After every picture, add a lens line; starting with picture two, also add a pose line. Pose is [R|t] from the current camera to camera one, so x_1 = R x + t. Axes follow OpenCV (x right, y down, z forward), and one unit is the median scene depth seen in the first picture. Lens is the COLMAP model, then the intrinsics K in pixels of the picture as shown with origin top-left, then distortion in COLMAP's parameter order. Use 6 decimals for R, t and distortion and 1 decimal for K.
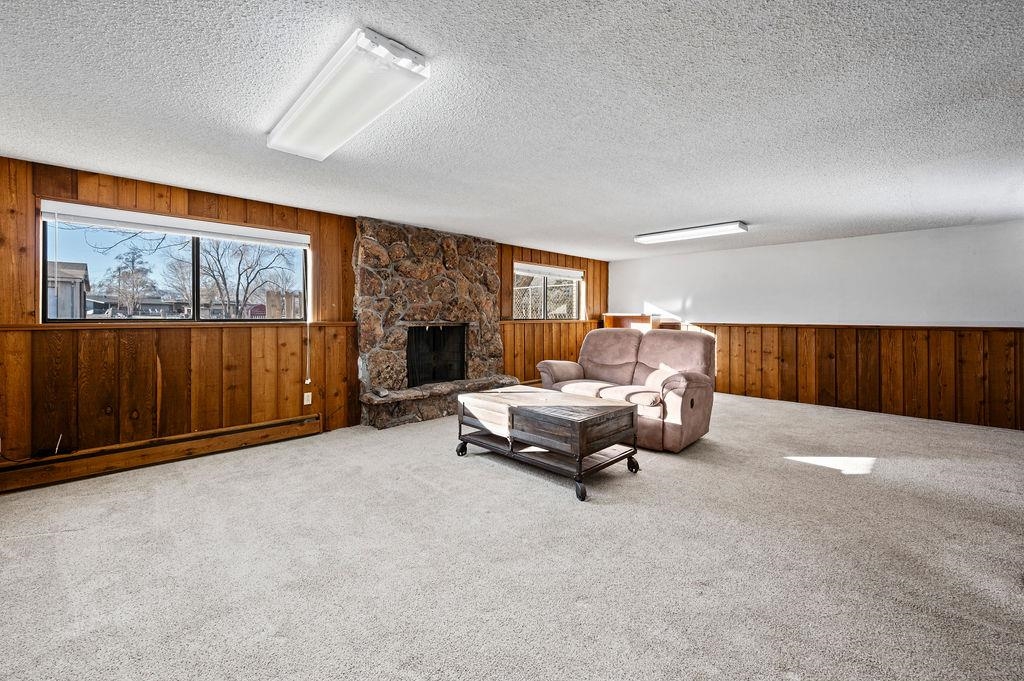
lens RADIAL K [[413.4, 0, 512.3], [0, 413.4, 315.0], [0, 0, 1]] dist [-0.008926, 0.000204]
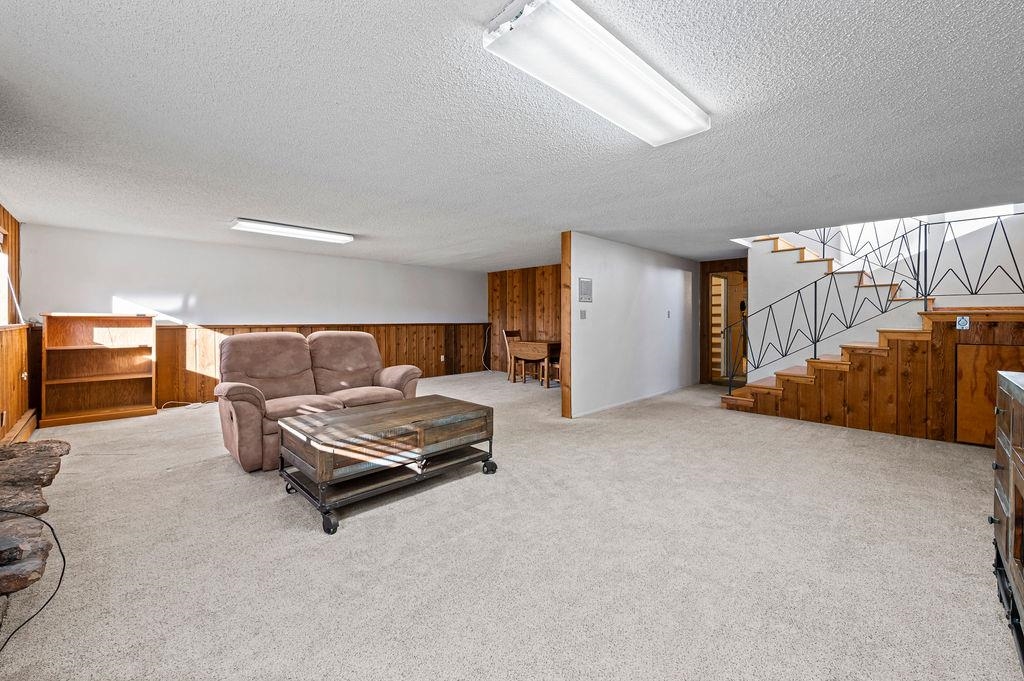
lens RADIAL K [[413.4, 0, 512.3], [0, 413.4, 315.0], [0, 0, 1]] dist [-0.008926, 0.000204]
pose [[-0.004414, 0.002439, 0.999987, -0.604293], [-0.005587, 0.999981, -0.002464, -0.004301], [-0.999975, -0.005598, -0.004401, 0.554265]]
